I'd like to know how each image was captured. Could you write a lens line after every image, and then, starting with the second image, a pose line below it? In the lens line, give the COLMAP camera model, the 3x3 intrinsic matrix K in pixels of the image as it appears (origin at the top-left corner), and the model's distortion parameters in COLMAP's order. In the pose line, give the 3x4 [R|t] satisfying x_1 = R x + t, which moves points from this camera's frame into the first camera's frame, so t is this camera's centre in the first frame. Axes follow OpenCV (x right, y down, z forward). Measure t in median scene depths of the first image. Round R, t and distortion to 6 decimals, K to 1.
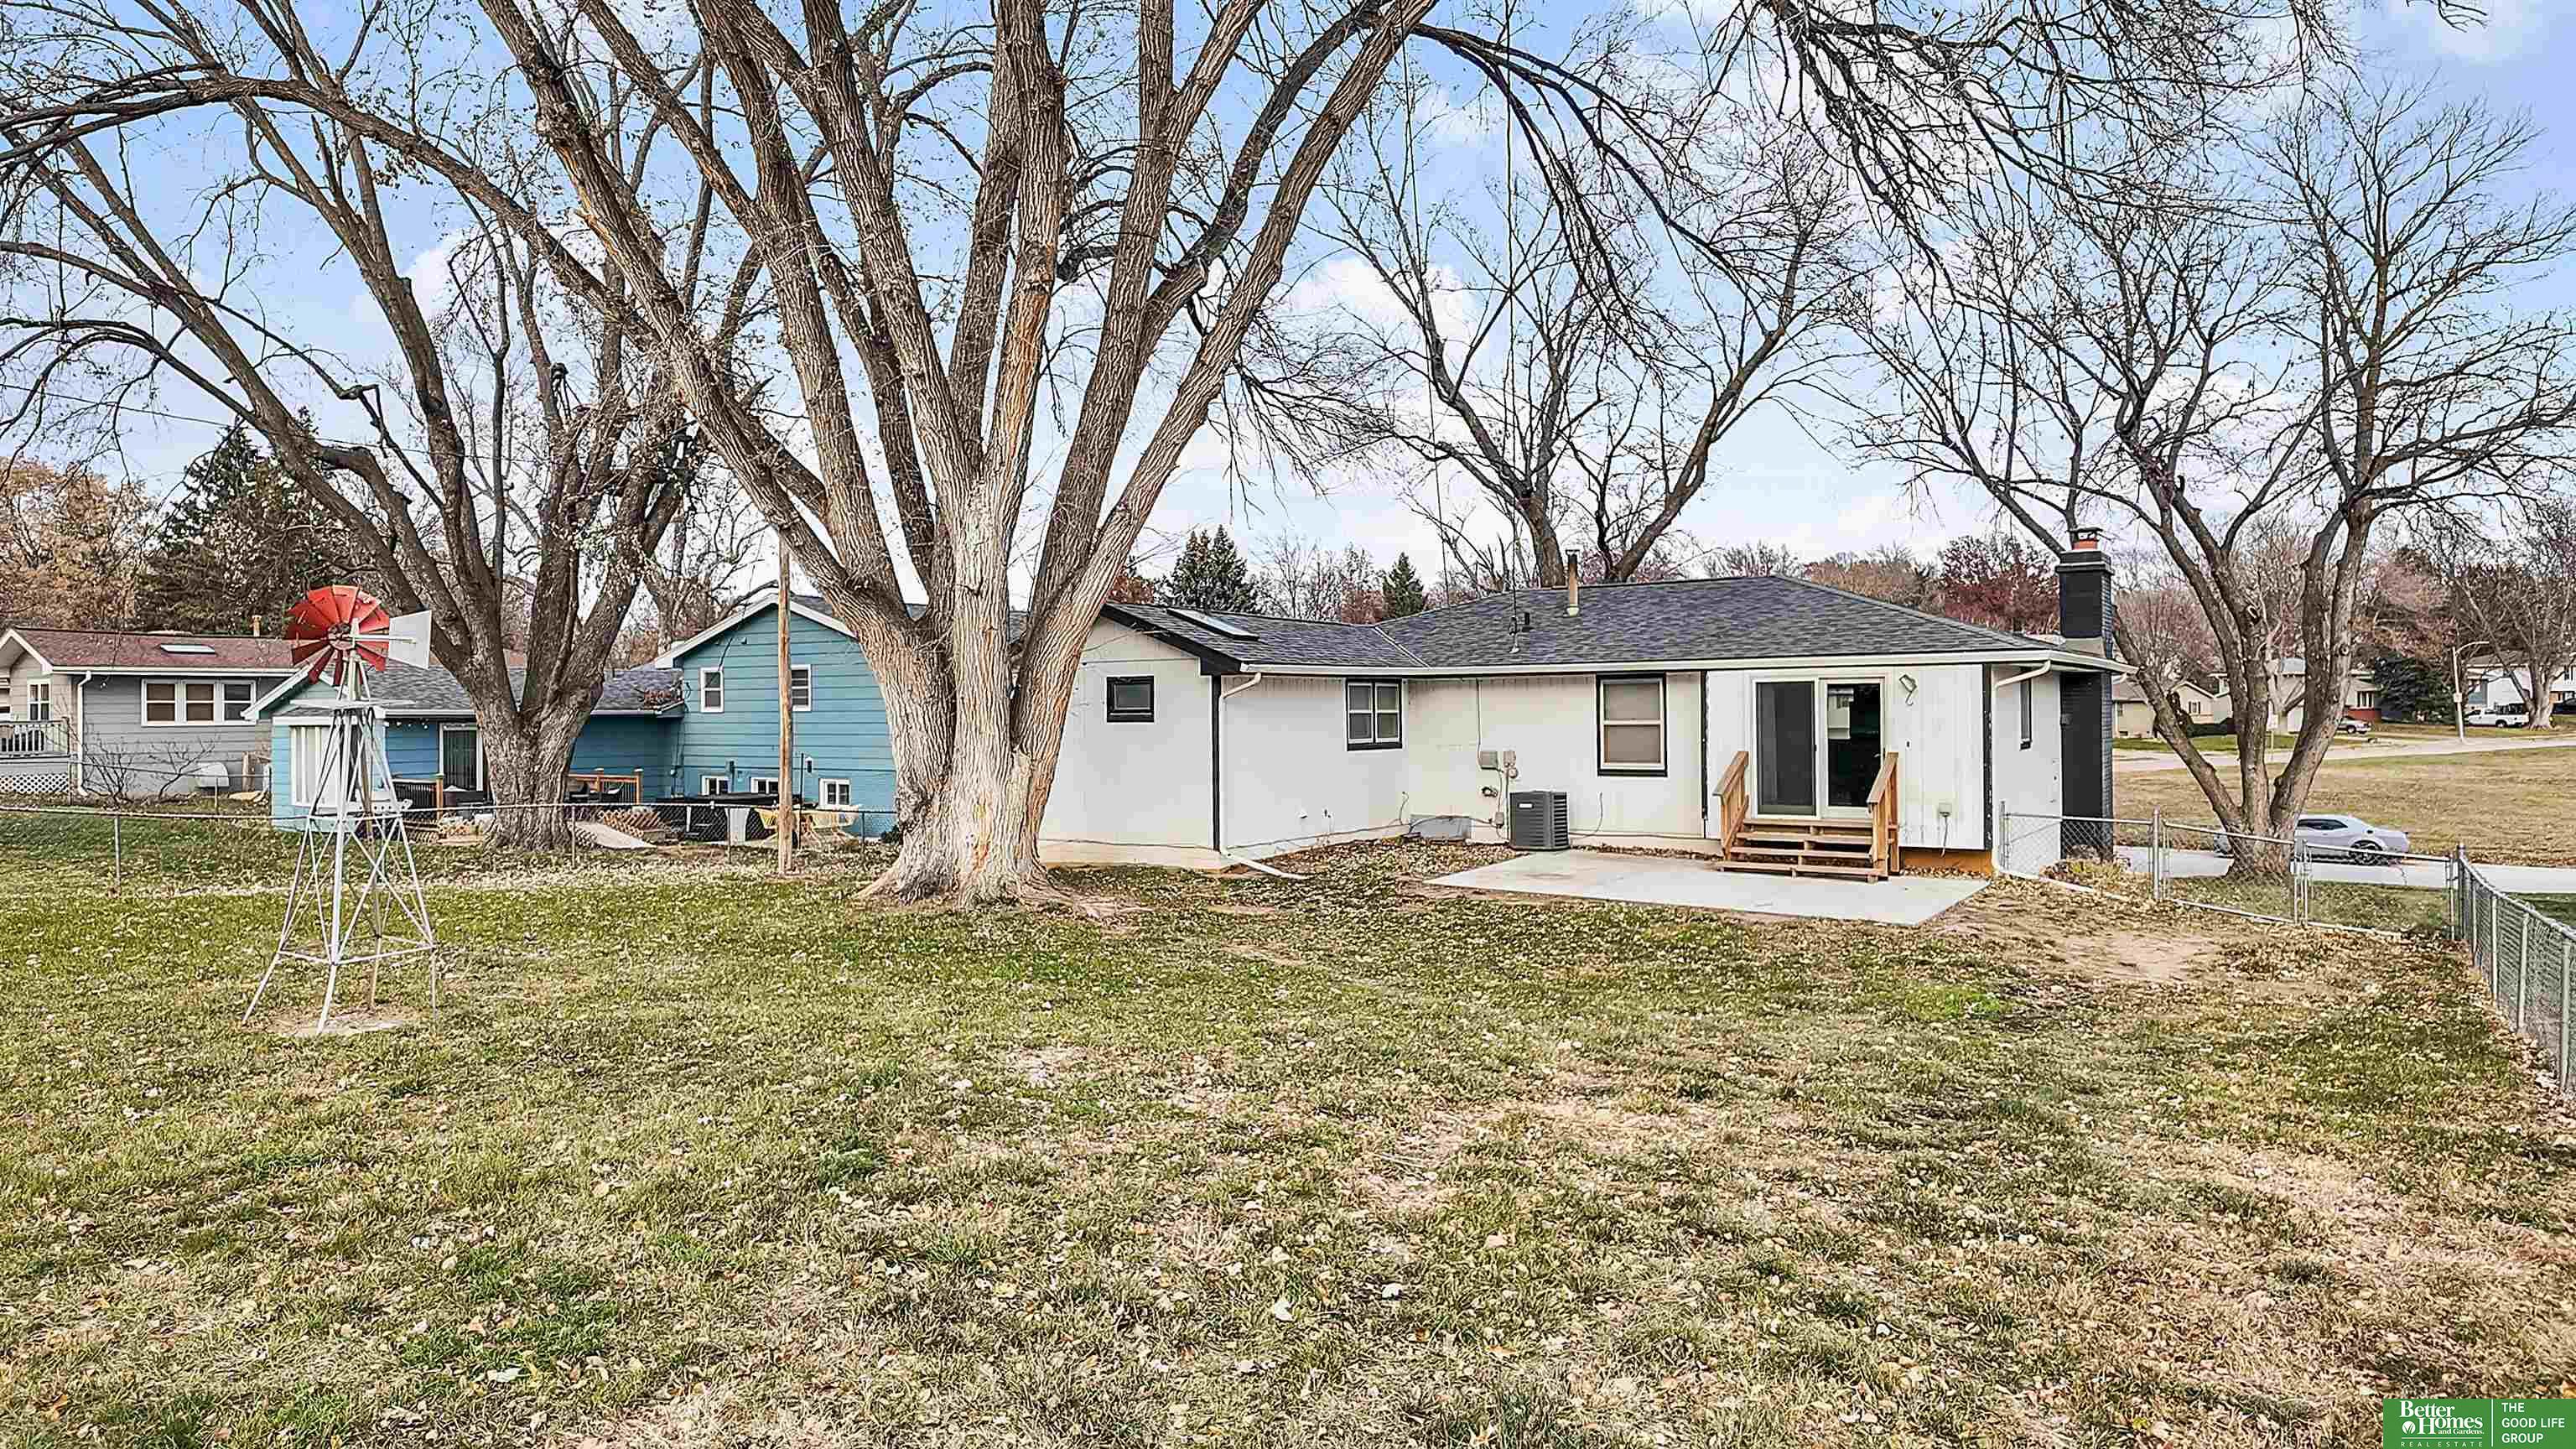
lens RADIAL K [[1462.7, 0, 1288.0], [0, 1462.7, 724.5], [0, 0, 1]] dist [-0.001019, -0.000741]
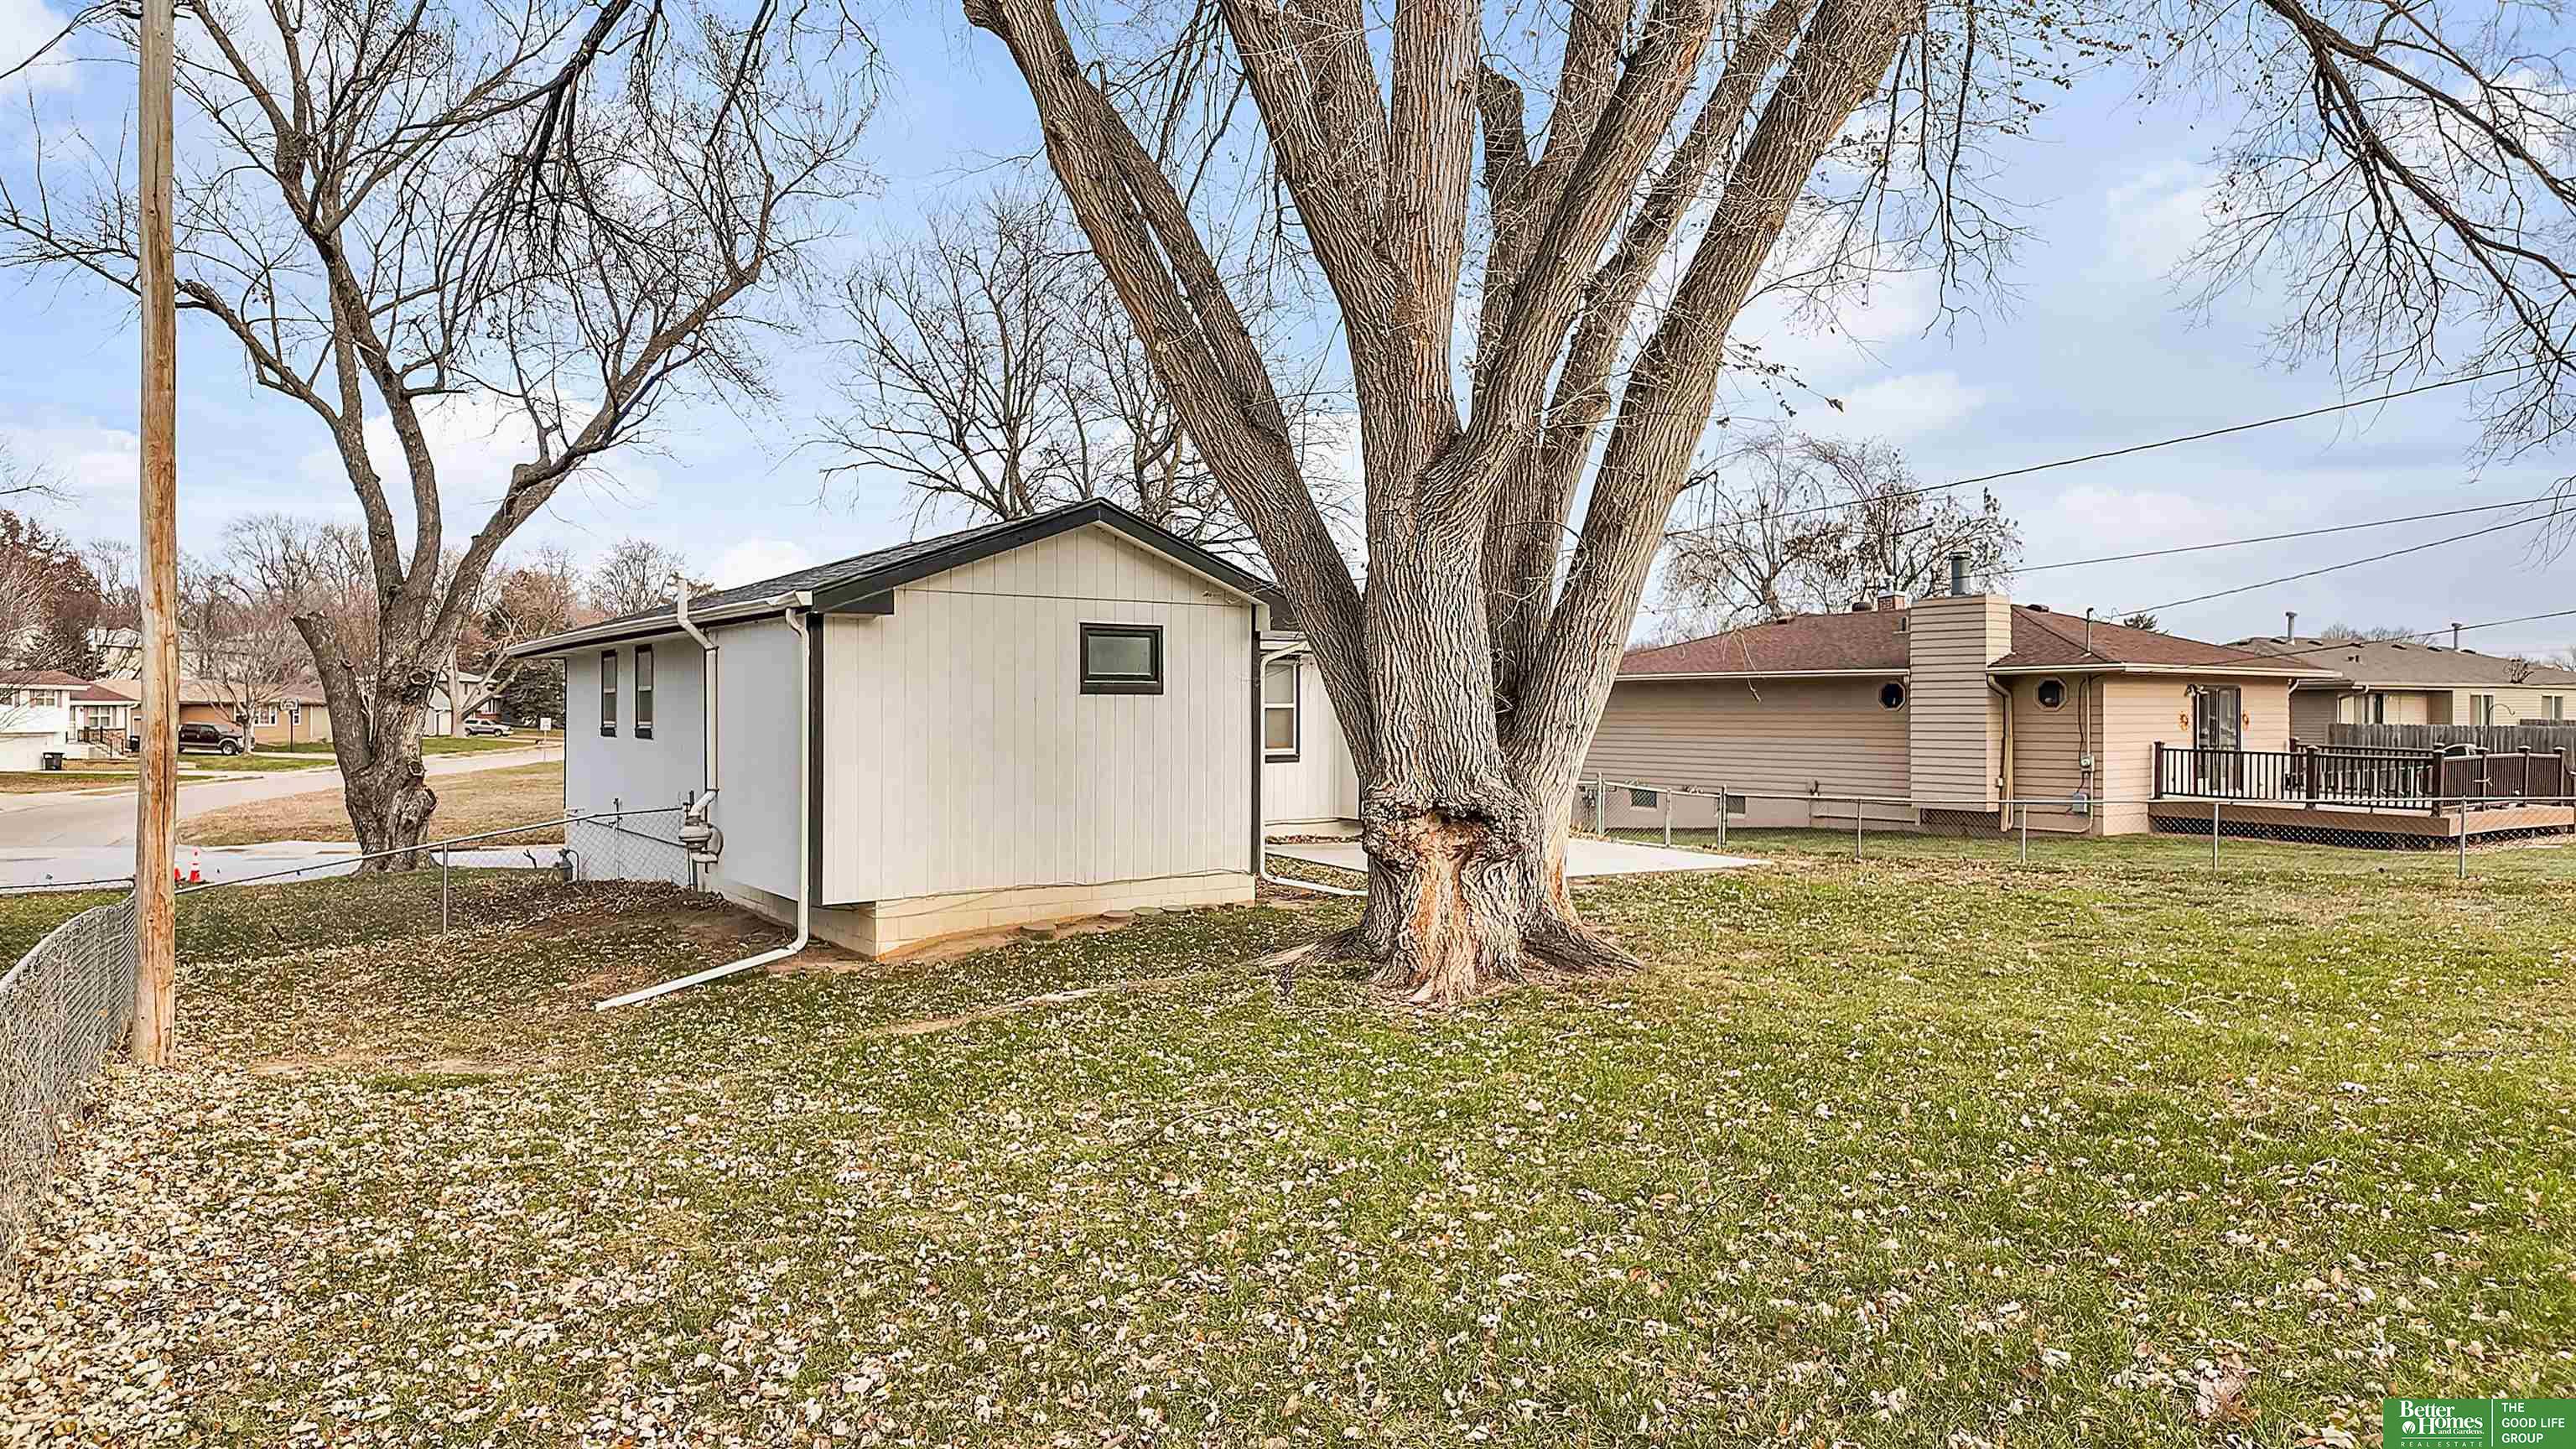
lens RADIAL K [[1462.7, 0, 1288.0], [0, 1462.7, 724.5], [0, 0, 1]] dist [-0.001019, -0.000741]
pose [[0.323185, 0.000637, 0.946335, -0.688174], [0.006777, 0.999973, -0.002987, 0.013895], [-0.946311, 0.007379, 0.323172, 0.714829]]
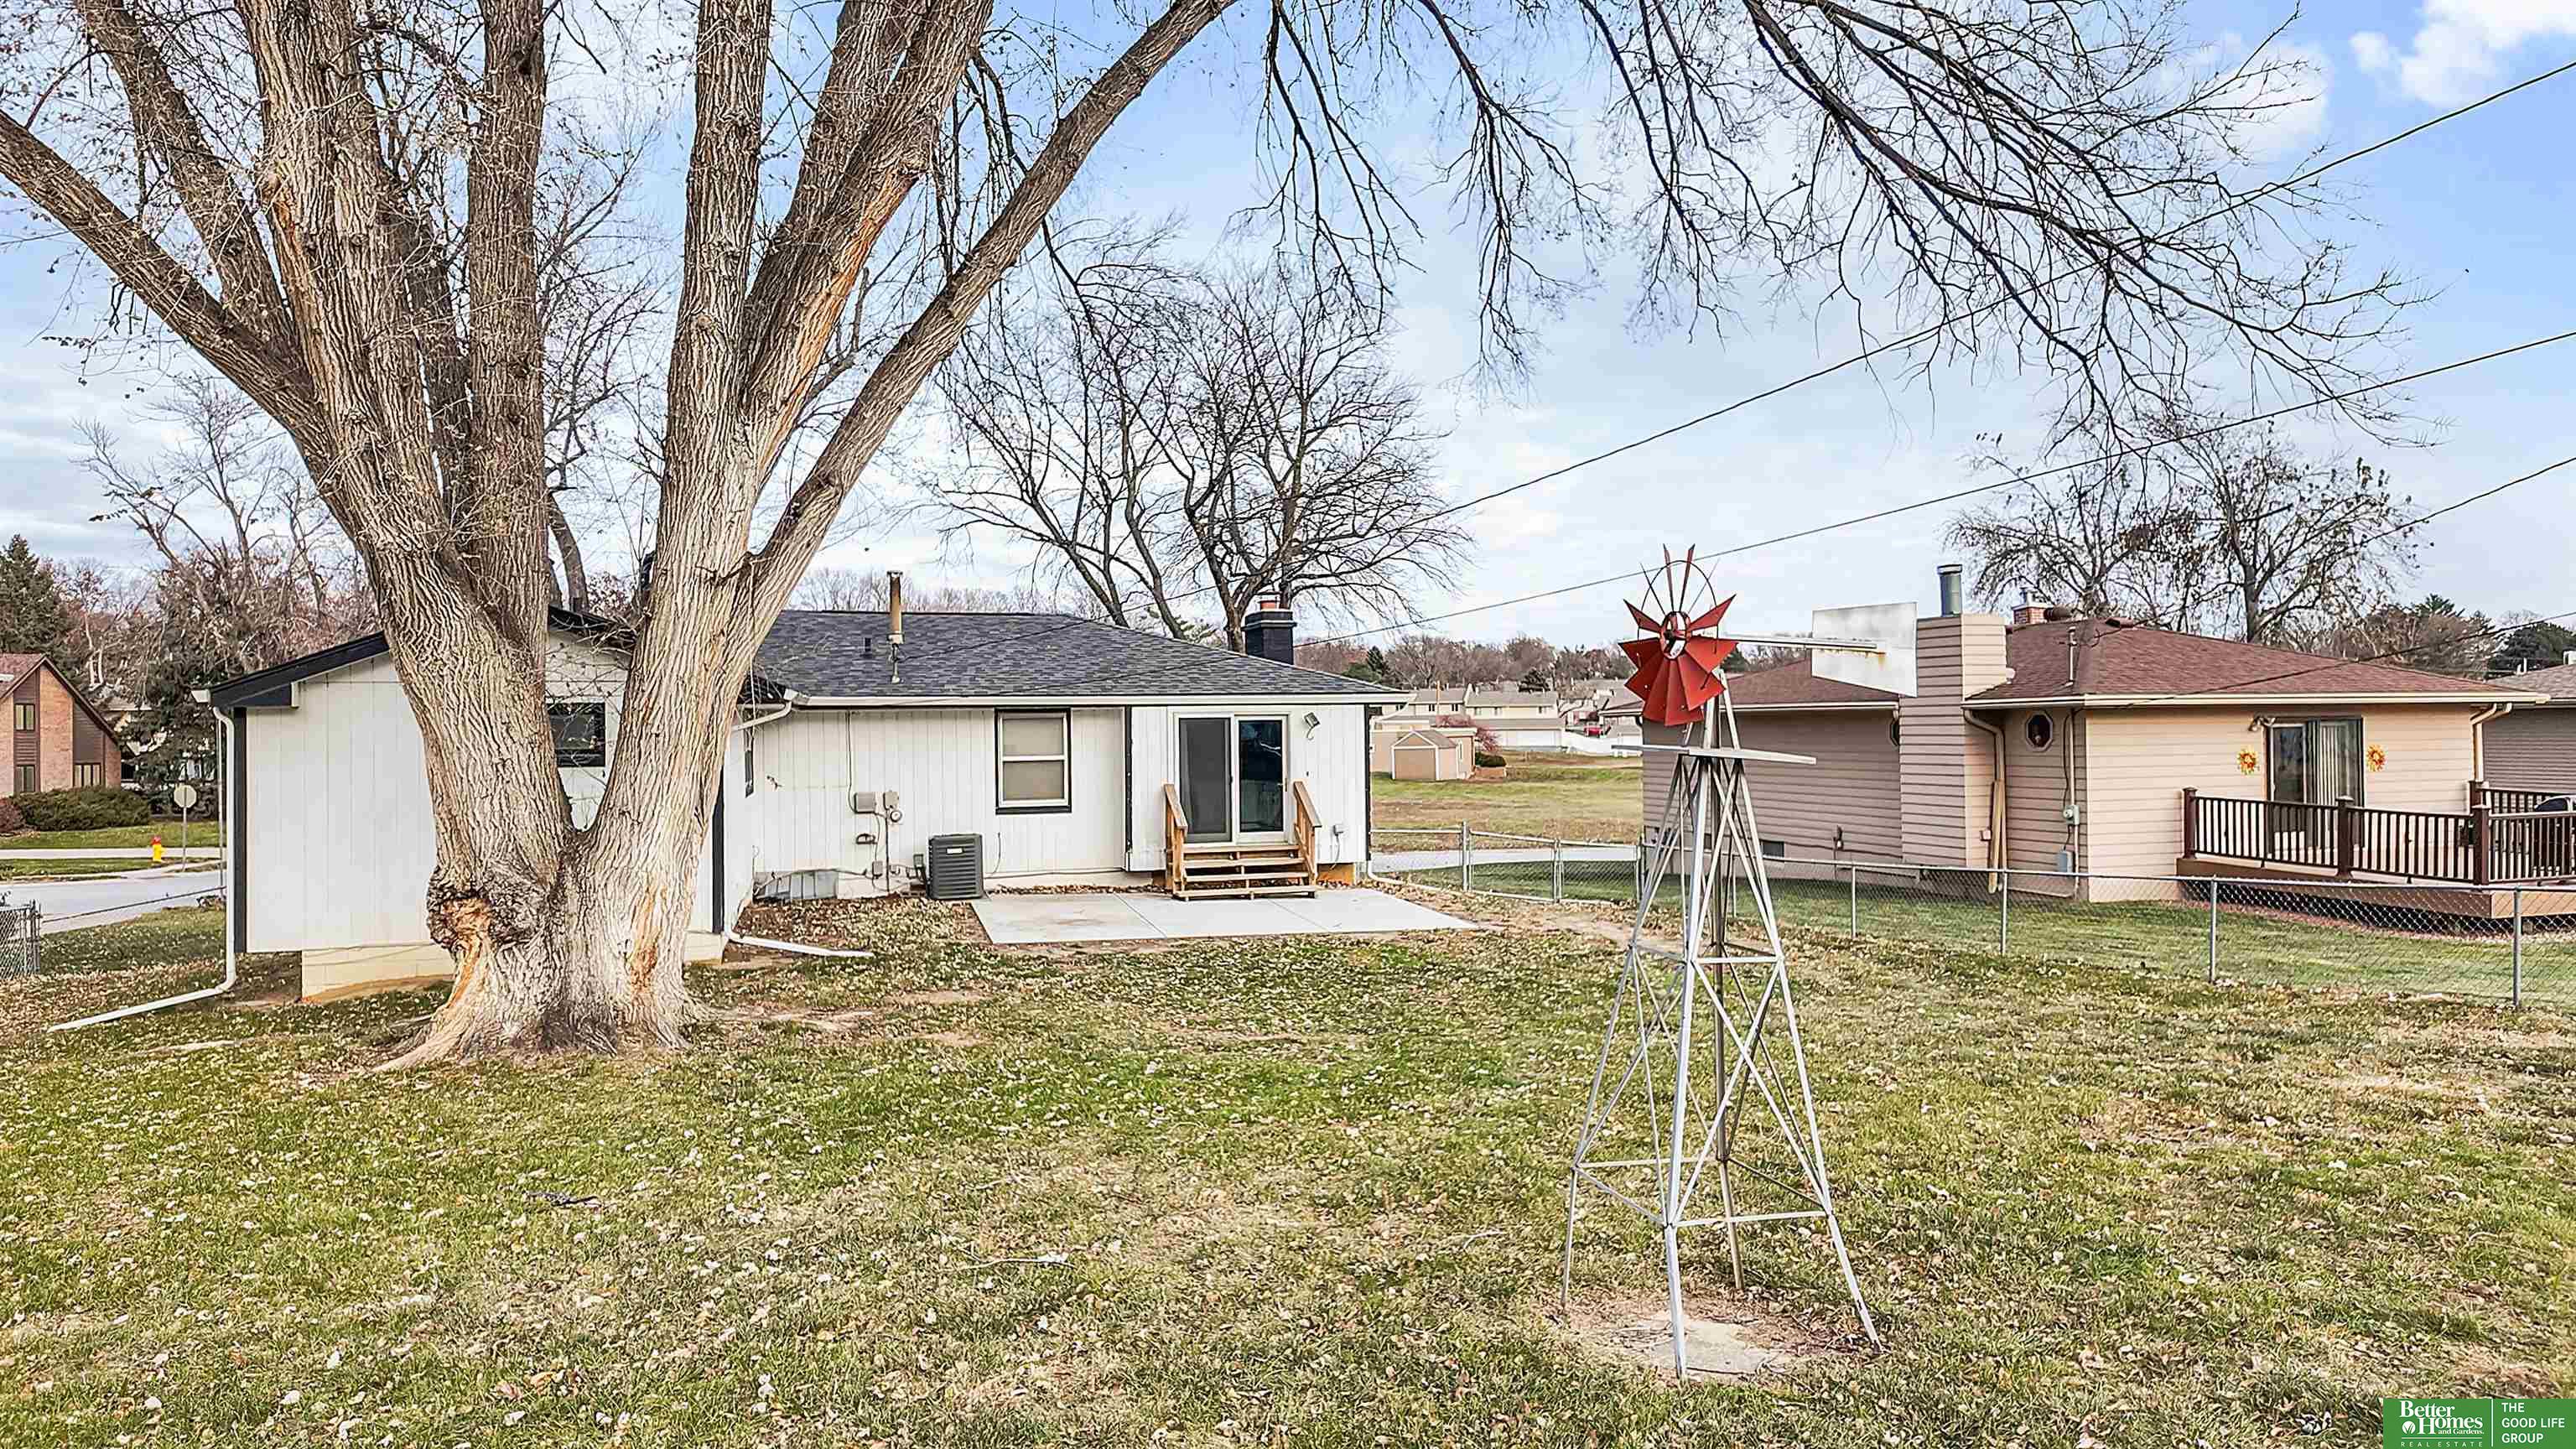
lens RADIAL K [[1462.7, 0, 1288.0], [0, 1462.7, 724.5], [0, 0, 1]] dist [-0.001019, -0.000741]
pose [[0.620137, 0.004776, 0.784479, -0.440531], [0.013413, 0.999771, -0.016690, -0.005565], [-0.784379, 0.020872, 0.619930, 0.280617]]
